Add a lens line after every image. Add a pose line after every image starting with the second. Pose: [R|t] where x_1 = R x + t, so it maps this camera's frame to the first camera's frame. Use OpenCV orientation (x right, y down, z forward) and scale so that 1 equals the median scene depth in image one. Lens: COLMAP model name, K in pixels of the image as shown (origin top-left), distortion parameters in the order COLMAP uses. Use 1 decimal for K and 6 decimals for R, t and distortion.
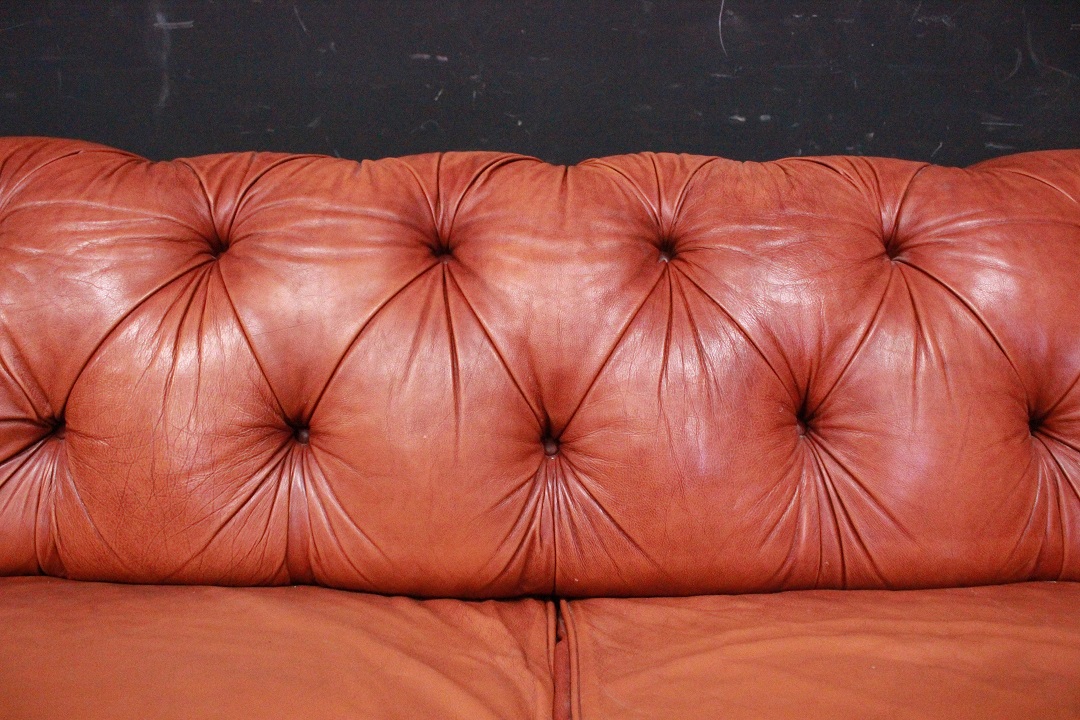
lens RADIAL K [[883.9, 0, 540.0], [0, 883.9, 360.0], [0, 0, 1]] dist [-0.152553, 0.121926]
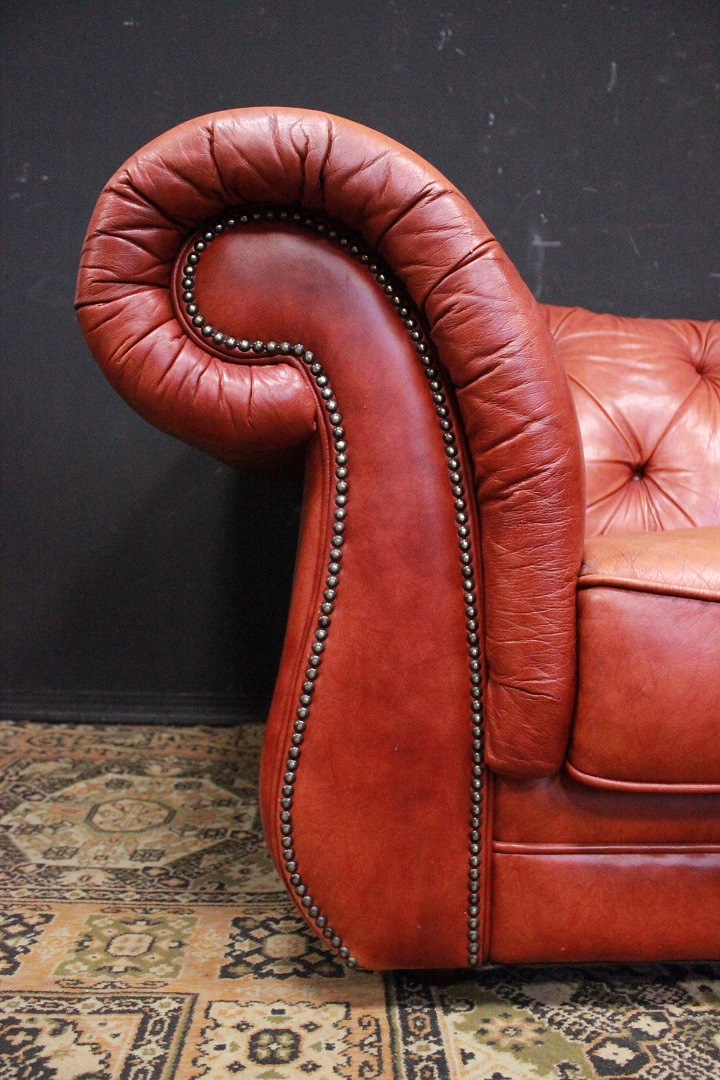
lens RADIAL K [[883.9, 0, 380.4], [0, 883.9, 537.6], [0, 0, 1]] dist [-0.152553, 0.121926]
pose [[0.999454, 0.000494, 0.033052, -1.082144], [0.004126, 0.990200, -0.139595, 0.408260], [-0.032797, 0.139655, 0.989657, -0.483204]]
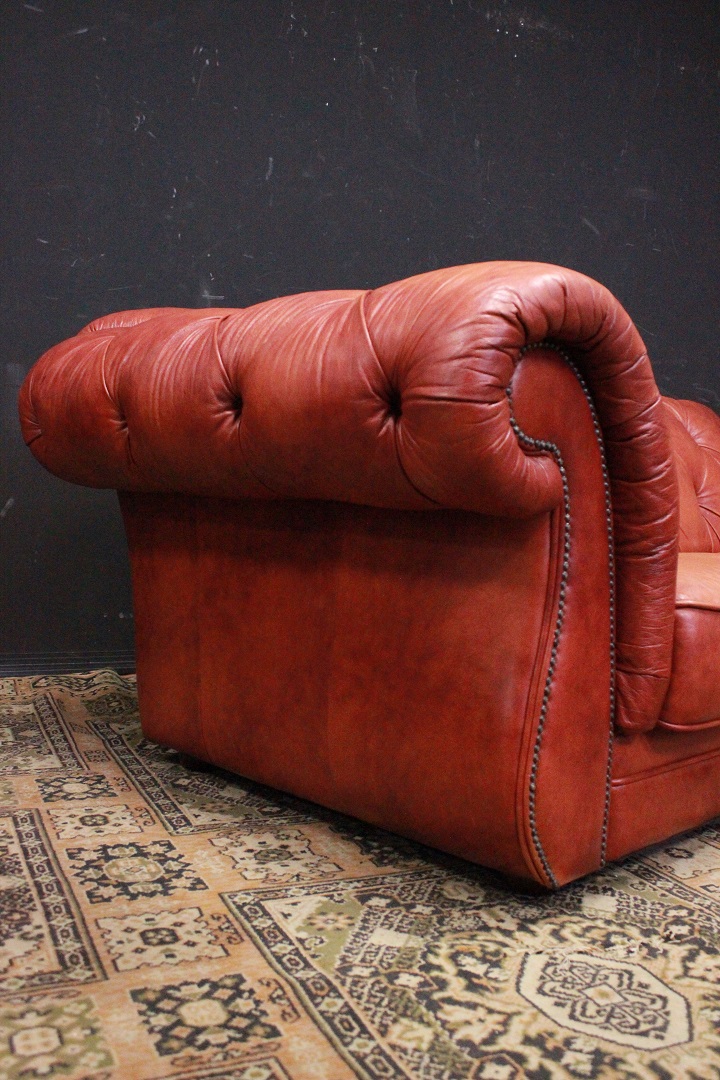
lens RADIAL K [[948.7, 0, 360.0], [0, 948.7, 540.0], [0, 0, 1]] dist [-0.151409, 0.140423]
pose [[0.745377, -0.007677, 0.666599, -2.112975], [0.078679, 0.993958, -0.076530, 0.312009], [-0.661984, 0.109491, 0.741477, -0.413456]]
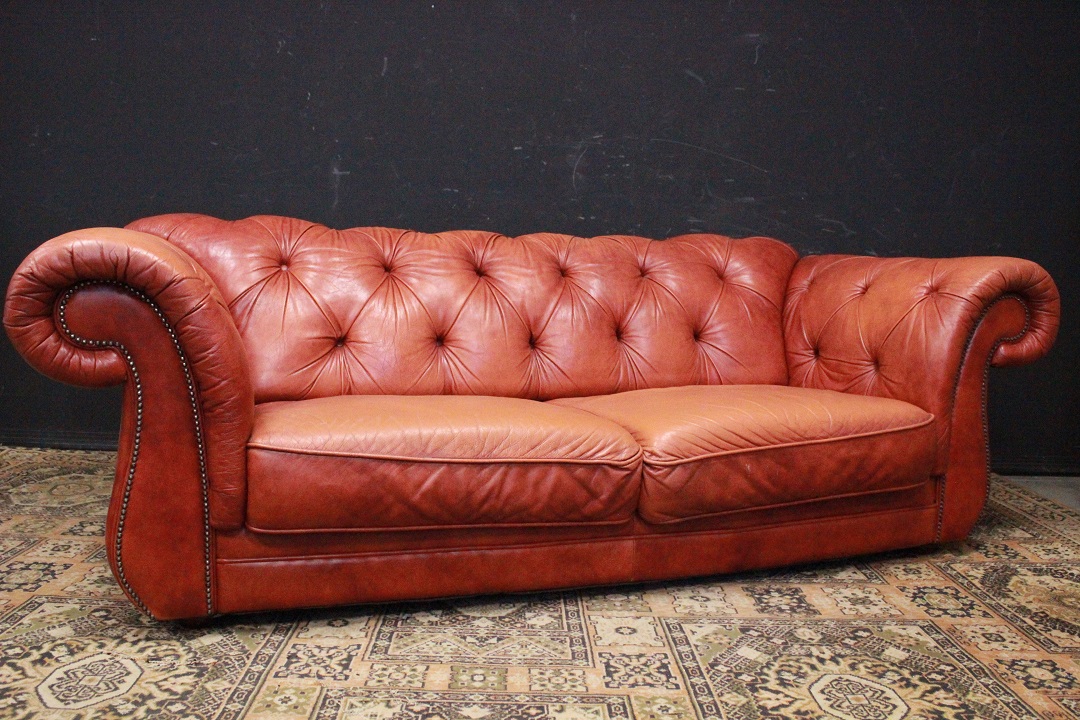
lens RADIAL K [[948.7, 0, 540.0], [0, 948.7, 360.0], [0, 0, 1]] dist [-0.151409, 0.140423]
pose [[0.938317, -0.019215, 0.345241, -0.975364], [0.034397, 0.998689, -0.037902, 0.256225], [-0.344060, 0.047439, 0.937749, -1.737810]]
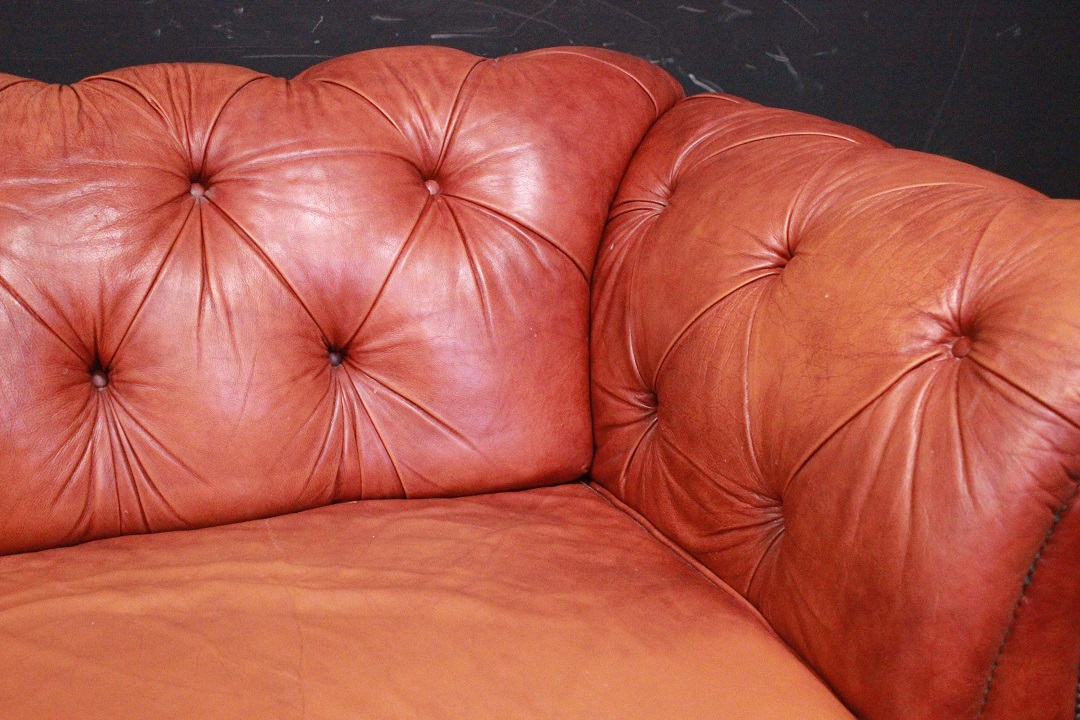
lens RADIAL K [[1240.2, 0, 540.0], [0, 1240.2, 360.0], [0, 0, 1]] dist [-0.076857, 0.028307]
pose [[0.935301, -0.098748, 0.339796, 0.303366], [0.031560, 0.979724, 0.197849, -0.217497], [-0.352444, -0.174324, 0.919453, -0.498507]]
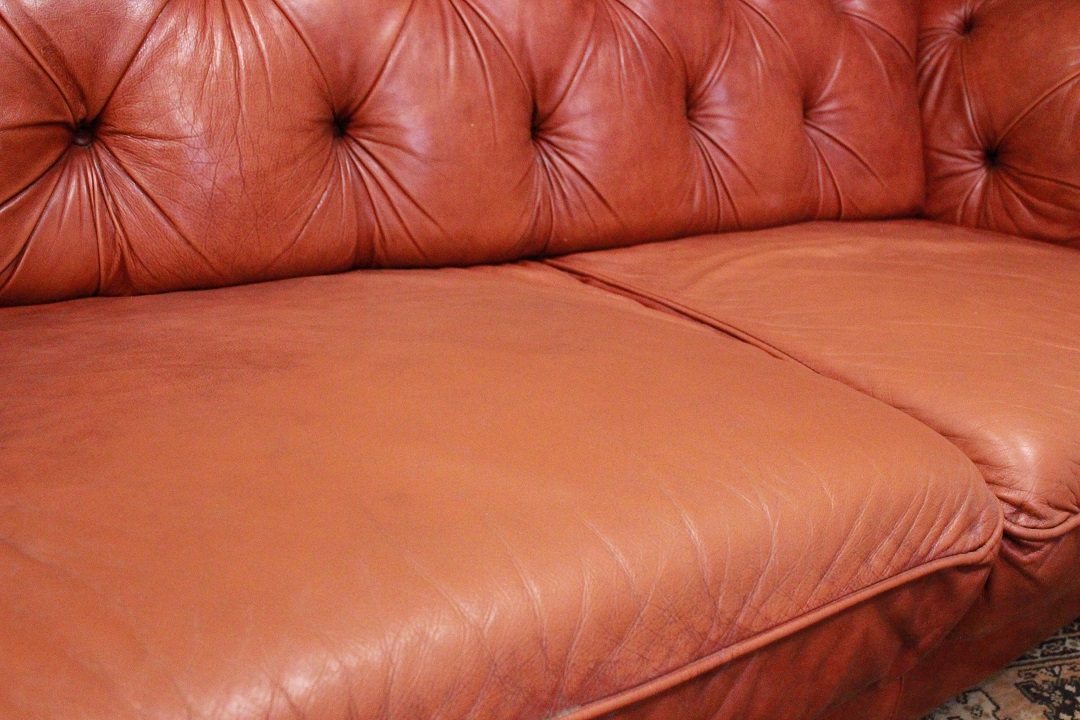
lens RADIAL K [[1008.0, 0, 540.0], [0, 1008.0, 360.0], [0, 0, 1]] dist [-0.164022, 0.182131]
pose [[0.801900, -0.152347, 0.577709, -0.822062], [-0.011987, 0.962646, 0.270497, 0.027222], [-0.597339, -0.223836, 0.770119, -0.122366]]
